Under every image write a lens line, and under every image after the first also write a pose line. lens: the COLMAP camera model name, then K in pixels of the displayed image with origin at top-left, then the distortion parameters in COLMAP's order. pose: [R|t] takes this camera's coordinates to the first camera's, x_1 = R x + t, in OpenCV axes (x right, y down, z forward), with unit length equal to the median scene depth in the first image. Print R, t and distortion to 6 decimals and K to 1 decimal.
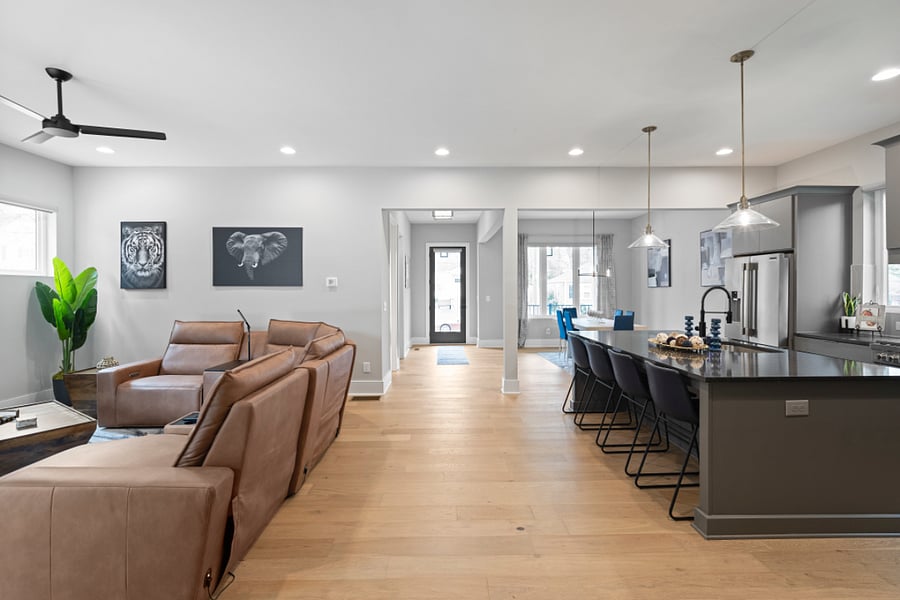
lens RADIAL K [[407.5, 0, 447.0], [0, 407.5, 288.8], [0, 0, 1]] dist [-0.000315, 0.000388]
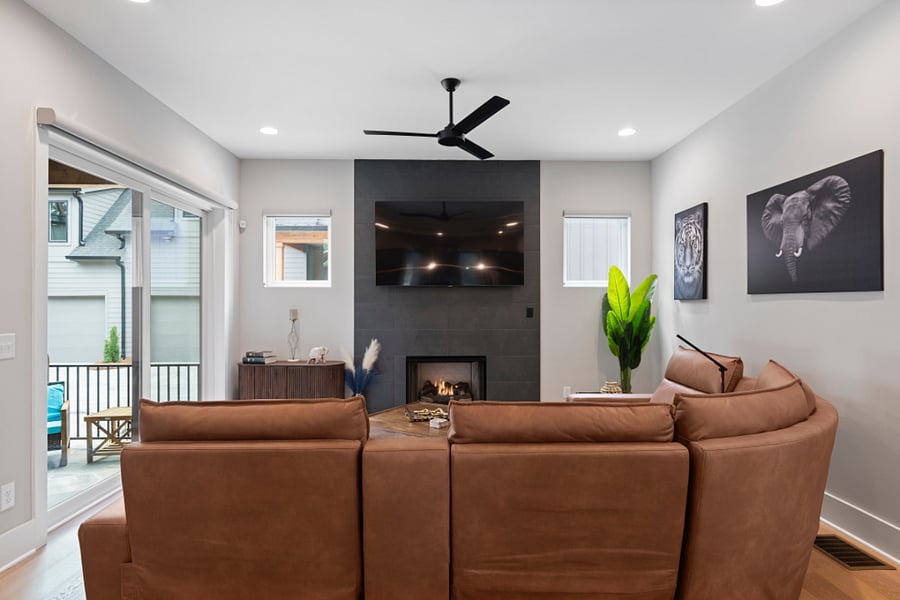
lens RADIAL K [[503.3, 0, 453.0], [0, 503.3, 300.5], [0, 0, 1]] dist [0.004107, 0.002059]
pose [[0.007708, -0.006107, -0.999952, 0.166384], [0.000255, 0.999981, -0.006105, 0.006858], [0.999970, -0.000207, 0.007709, 0.596352]]
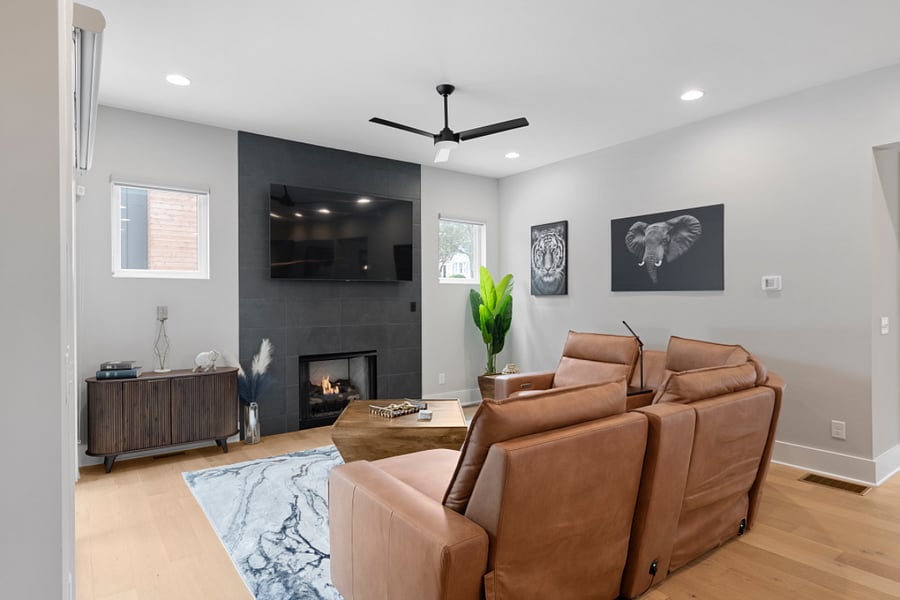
lens RADIAL K [[503.3, 0, 453.0], [0, 503.3, 300.5], [0, 0, 1]] dist [0.004107, 0.002059]
pose [[0.585961, 0.003440, -0.810332, 0.065976], [0.002055, 0.999981, 0.005730, 0.005326], [0.810337, -0.005023, 0.585943, 0.152787]]
